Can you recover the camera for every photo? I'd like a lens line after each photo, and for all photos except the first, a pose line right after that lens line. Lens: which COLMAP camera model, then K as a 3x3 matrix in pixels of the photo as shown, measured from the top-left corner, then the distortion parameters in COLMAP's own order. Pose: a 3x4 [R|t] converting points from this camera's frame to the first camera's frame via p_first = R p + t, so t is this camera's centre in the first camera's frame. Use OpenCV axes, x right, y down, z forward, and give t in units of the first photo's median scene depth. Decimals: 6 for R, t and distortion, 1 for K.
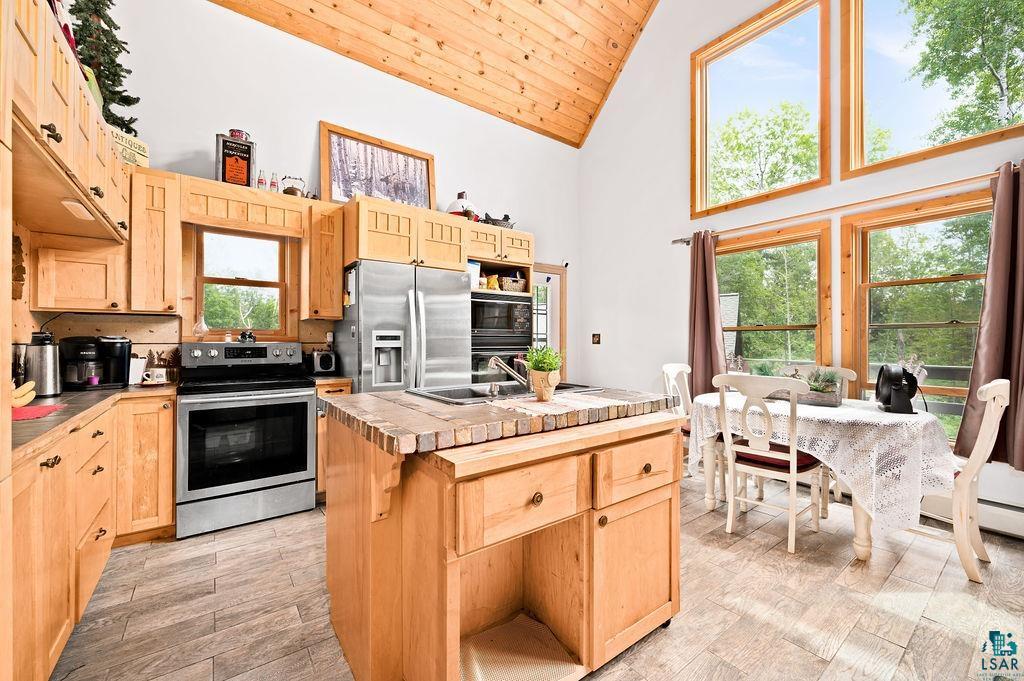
lens RADIAL K [[407.2, 0, 513.4], [0, 407.2, 337.5], [0, 0, 1]] dist [-0.001093, 0.000003]
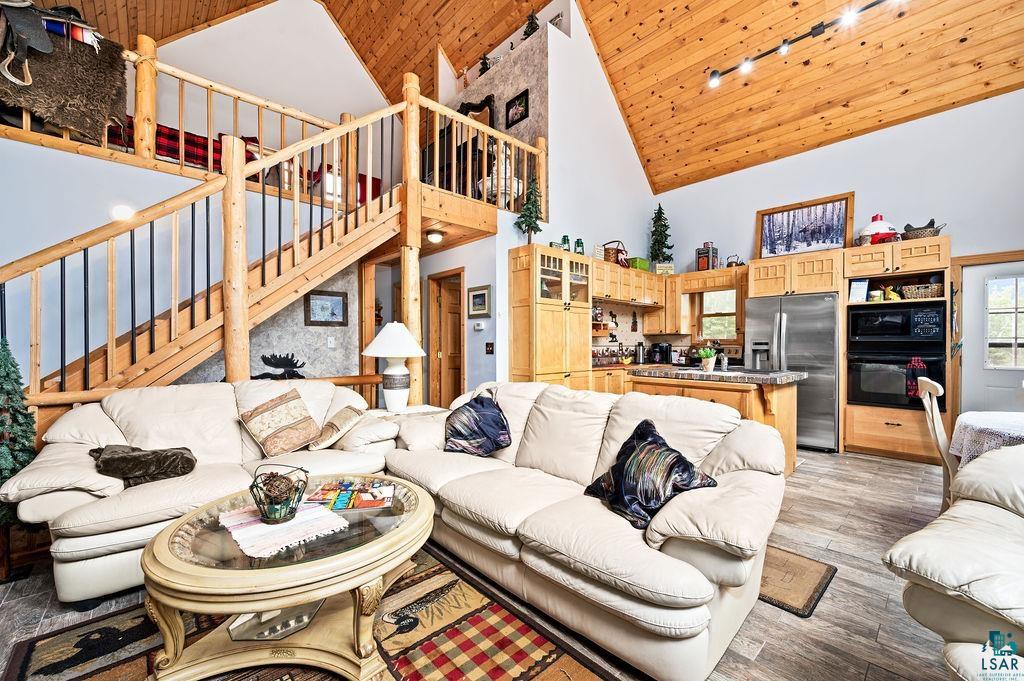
lens RADIAL K [[407.2, 0, 512.2], [0, 407.2, 342.8], [0, 0, 1]] dist [-0.001093, 0.000003]
pose [[0.092669, -0.000434, -0.995697, 1.022499], [0.008410, 0.999965, 0.000347, -0.009999], [0.995661, -0.008406, 0.092670, -0.134993]]
